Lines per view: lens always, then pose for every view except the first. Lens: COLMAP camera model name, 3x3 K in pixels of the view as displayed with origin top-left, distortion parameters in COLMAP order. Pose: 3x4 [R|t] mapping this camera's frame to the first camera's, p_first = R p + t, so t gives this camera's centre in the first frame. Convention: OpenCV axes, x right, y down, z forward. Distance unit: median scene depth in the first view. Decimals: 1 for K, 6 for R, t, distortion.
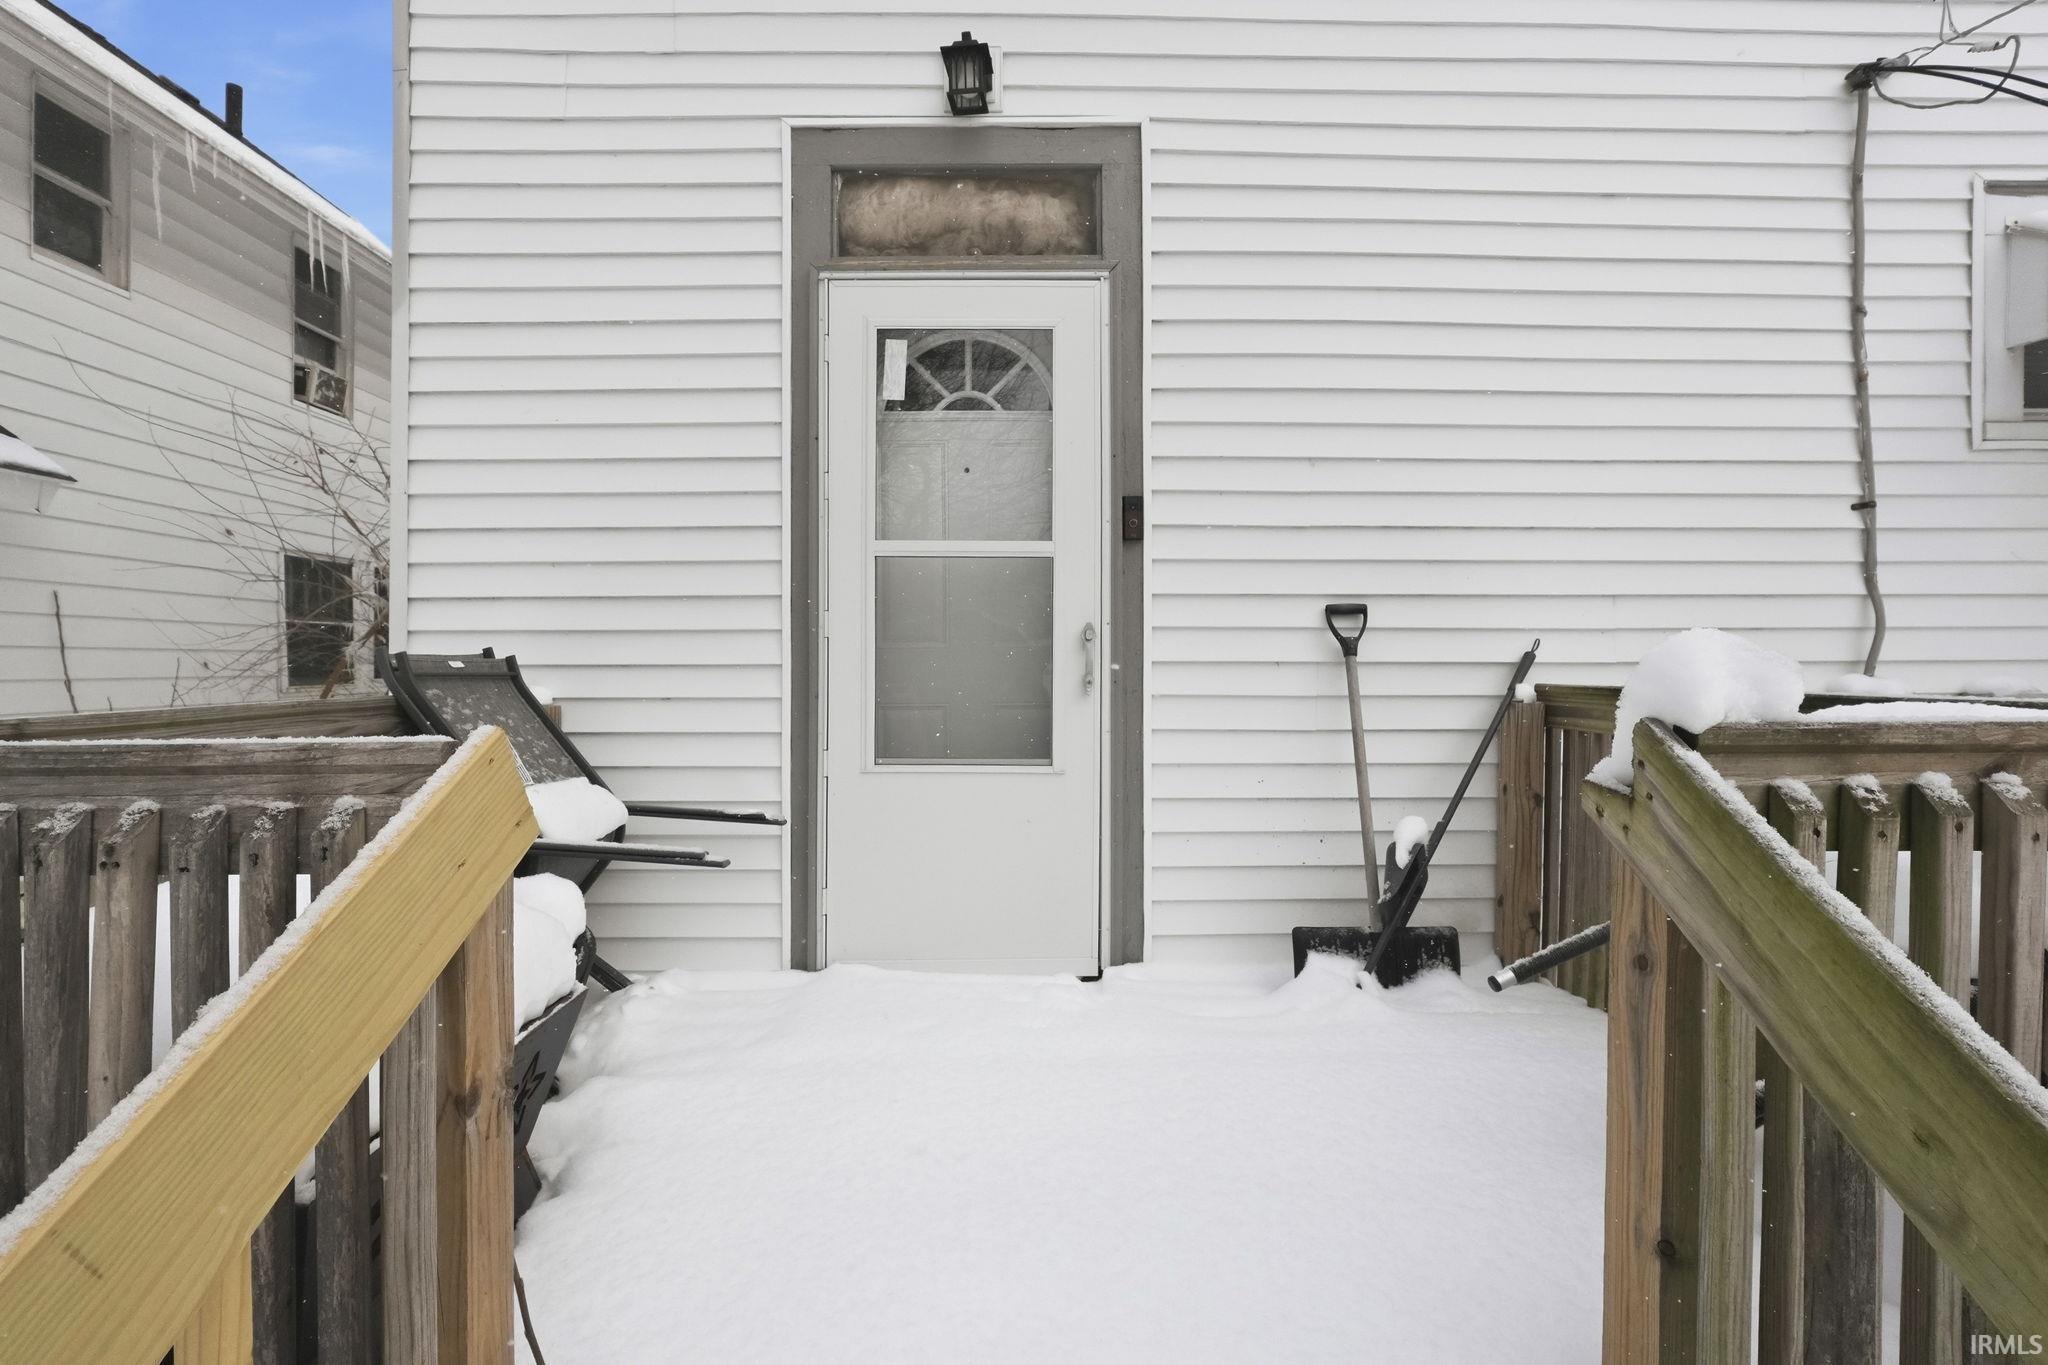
lens RADIAL K [[876.6, 0, 1040.7], [0, 876.6, 693.3], [0, 0, 1]] dist [-0.002844, -0.000733]
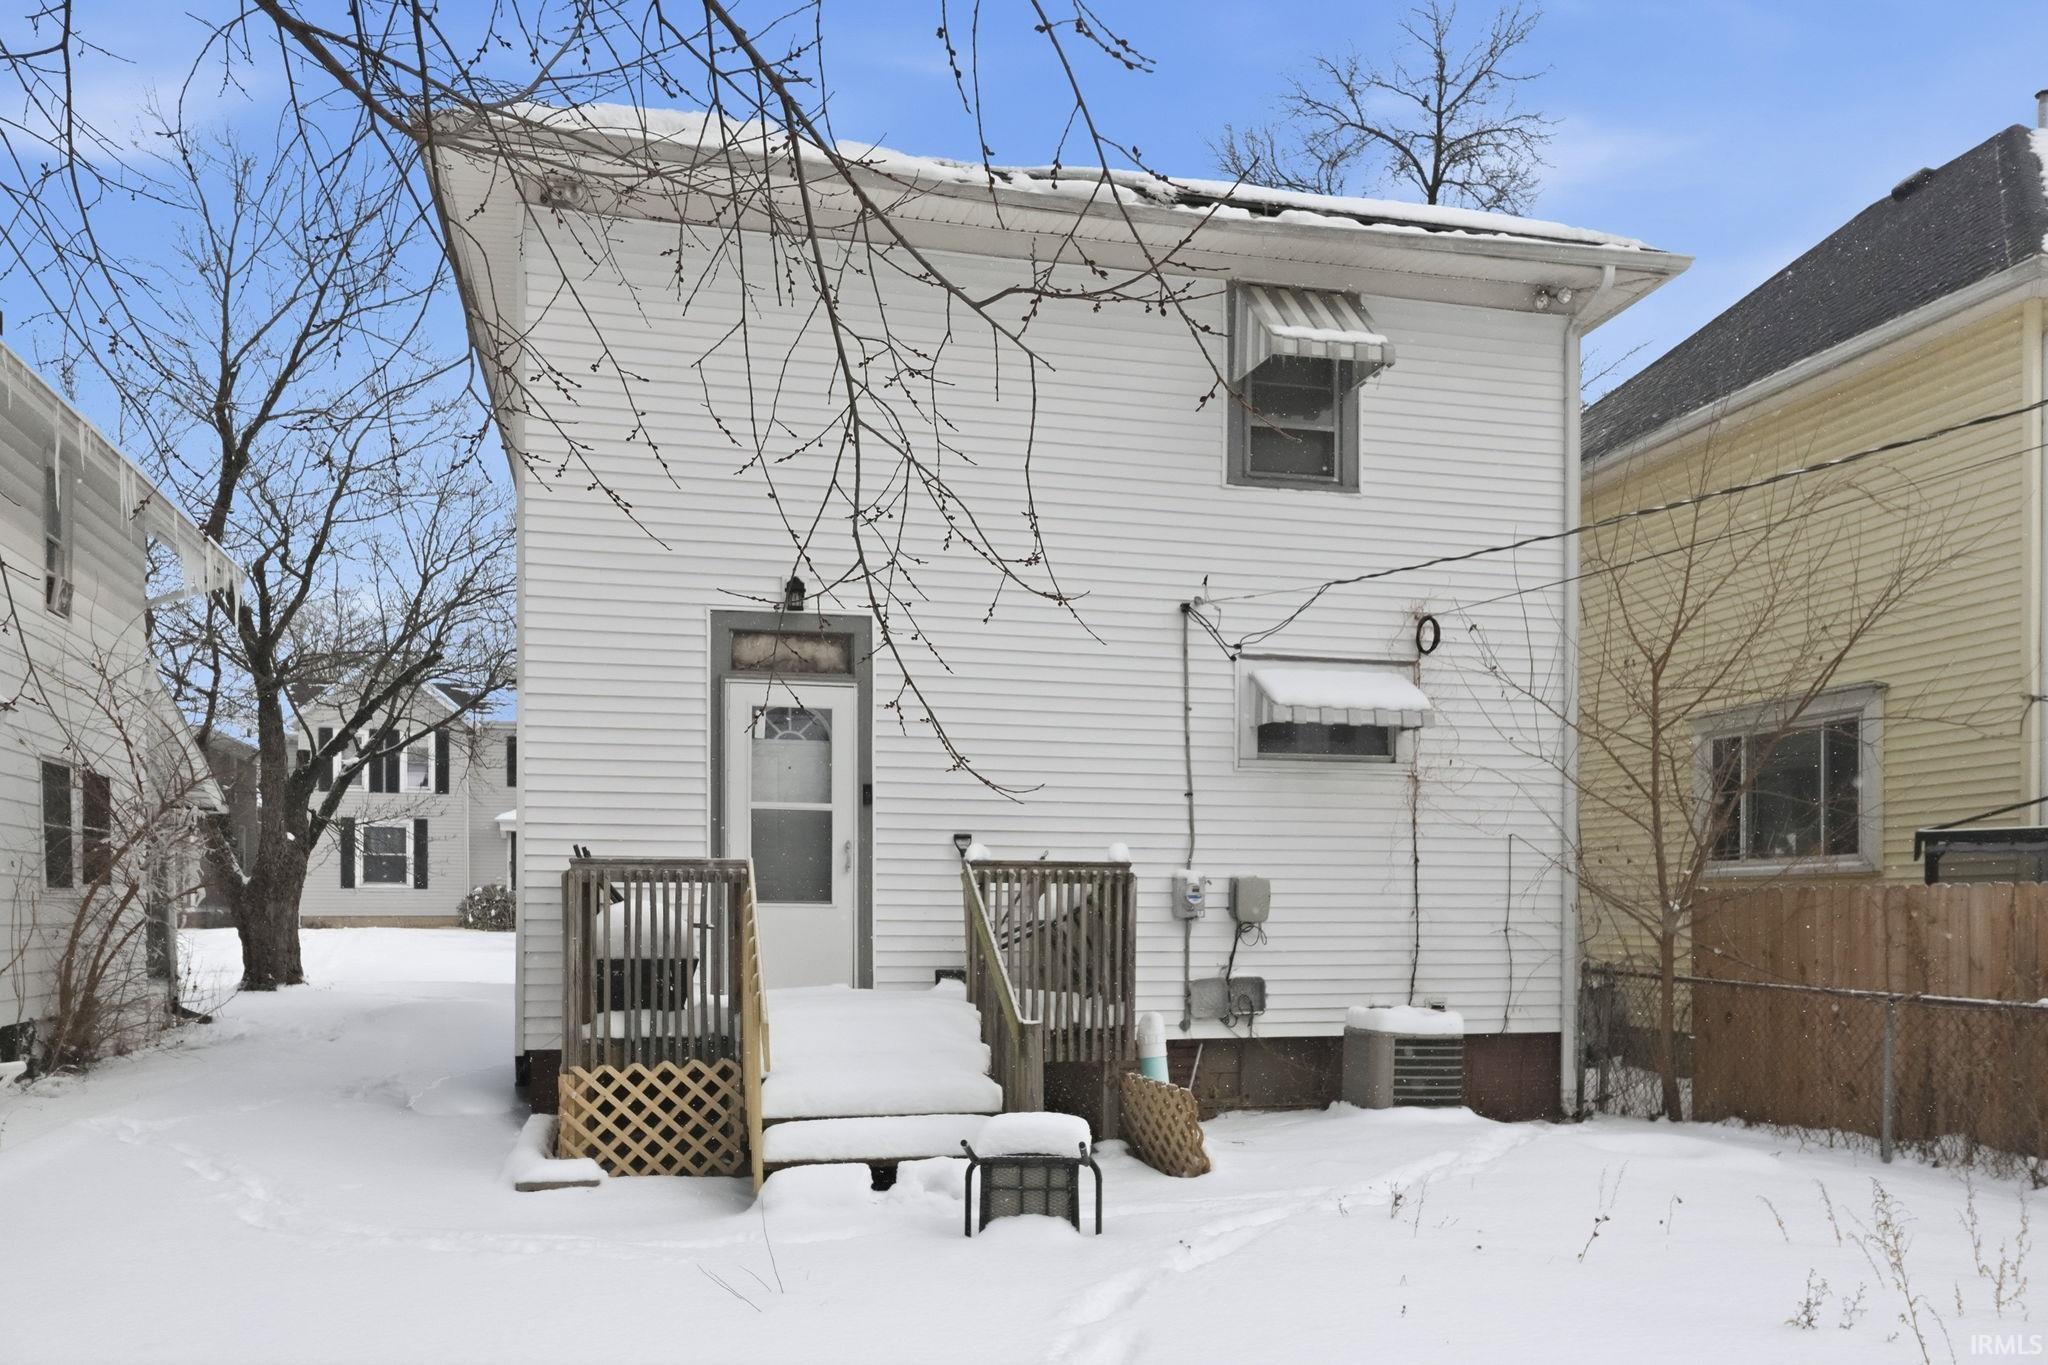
lens RADIAL K [[1596.0, 0, 1023.4], [0, 1596.0, 941.5], [0, 0, 1]] dist [-0.005846, -0.001568]
pose [[0.975996, 0.002163, 0.217779, -0.385744], [0.001200, 0.999882, -0.015308, 0.234033], [-0.217786, 0.015202, 0.975878, -2.991851]]
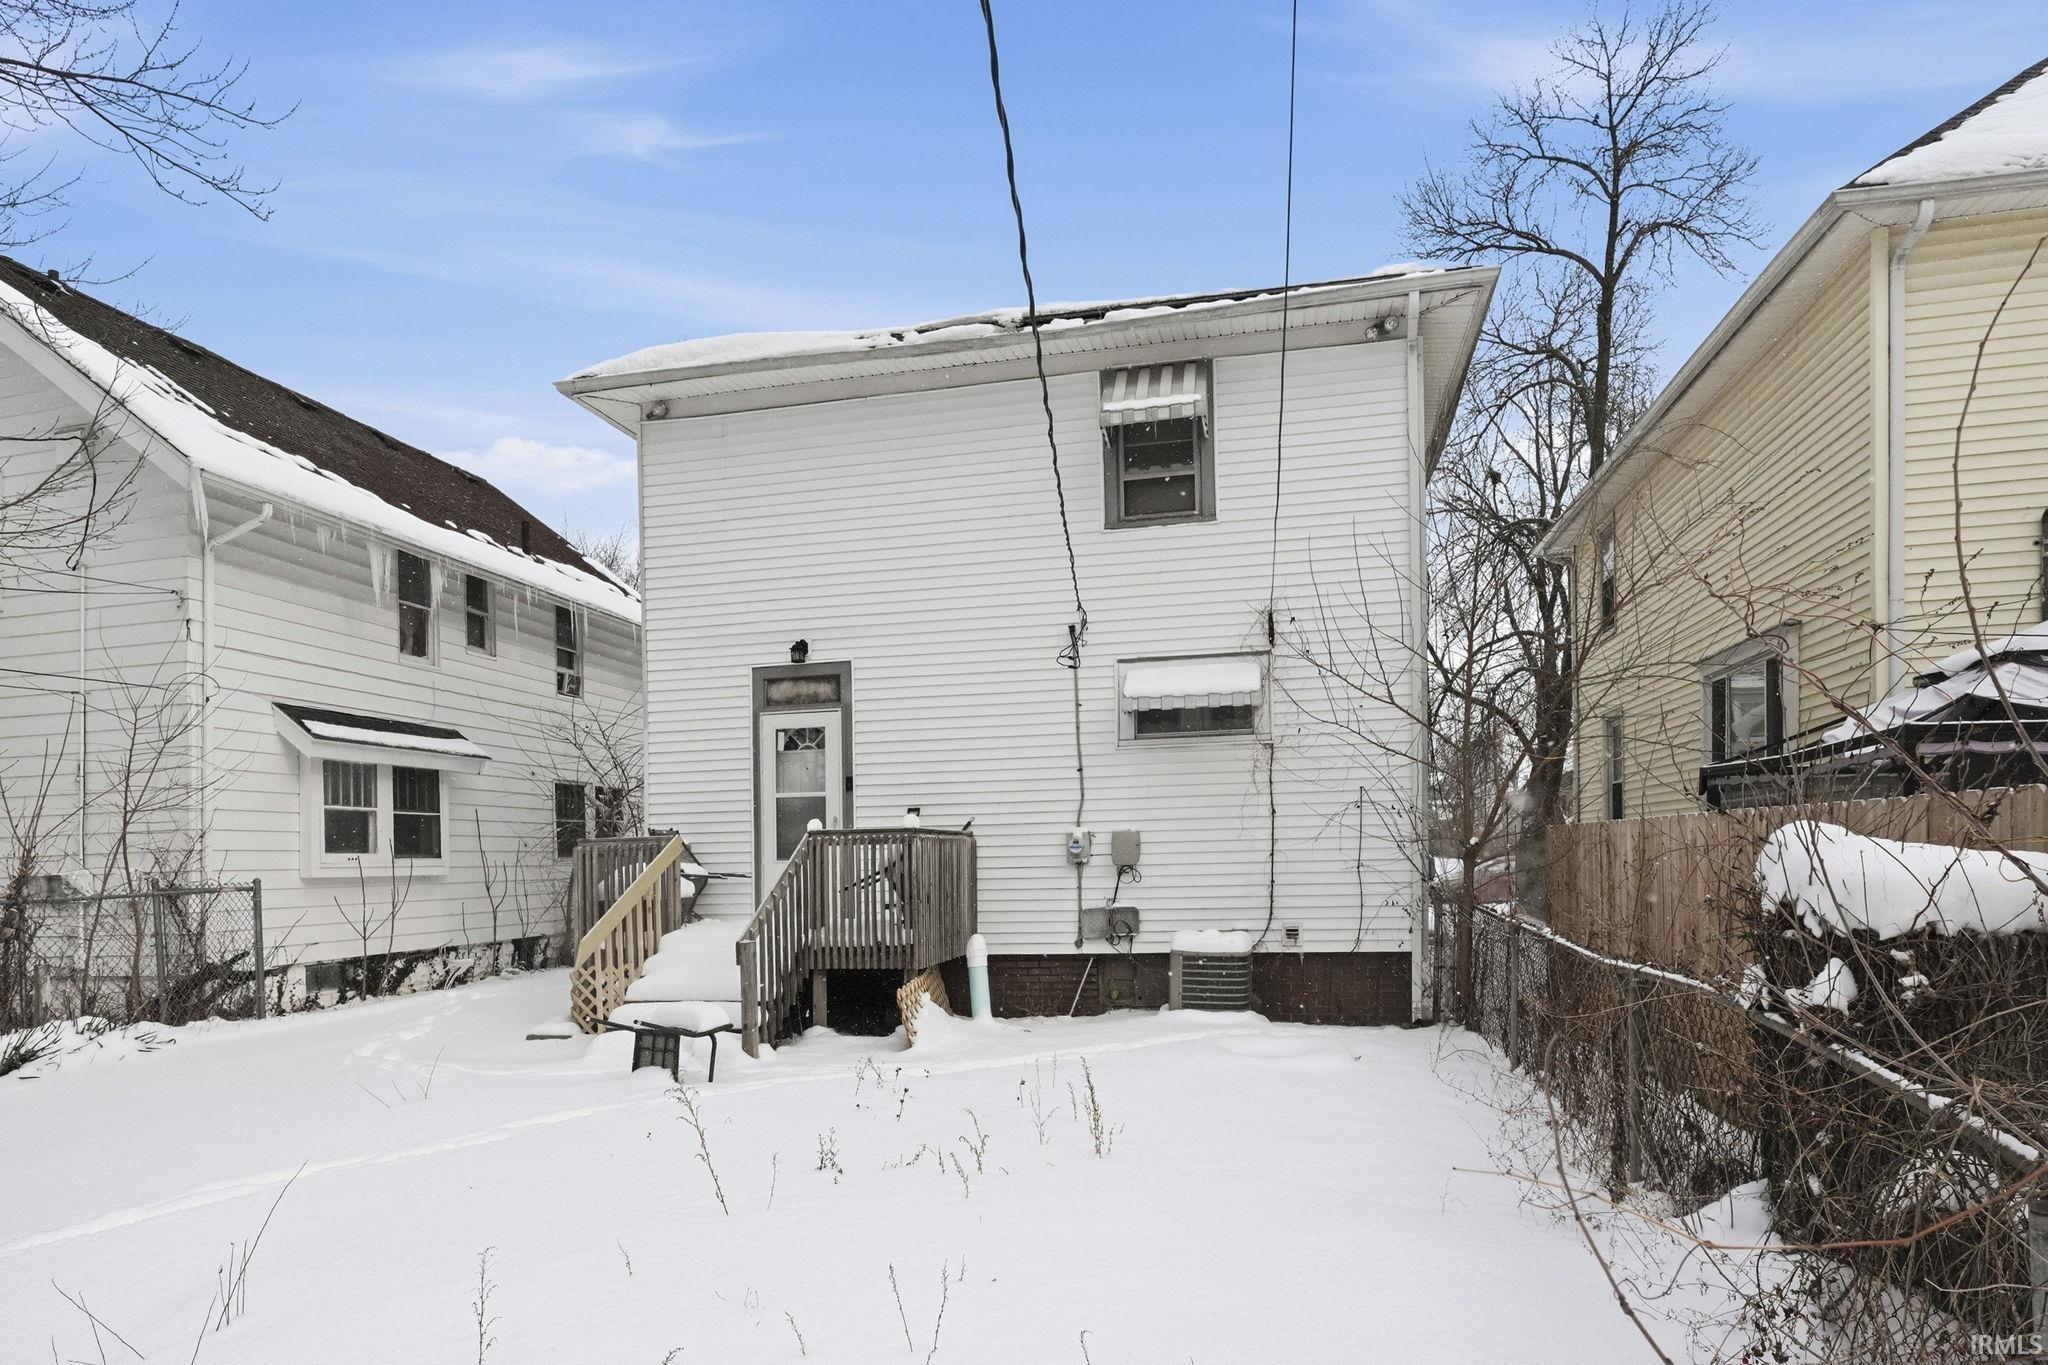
lens RADIAL K [[1211.3, 0, 1028.4], [0, 1211.3, 922.0], [0, 0, 1]] dist [-0.005841, -0.001734]
pose [[0.969541, -0.005680, -0.244862, 1.817609], [0.011316, 0.999702, 0.021618, 0.221223], [0.244667, -0.023730, 0.969317, -3.157583]]
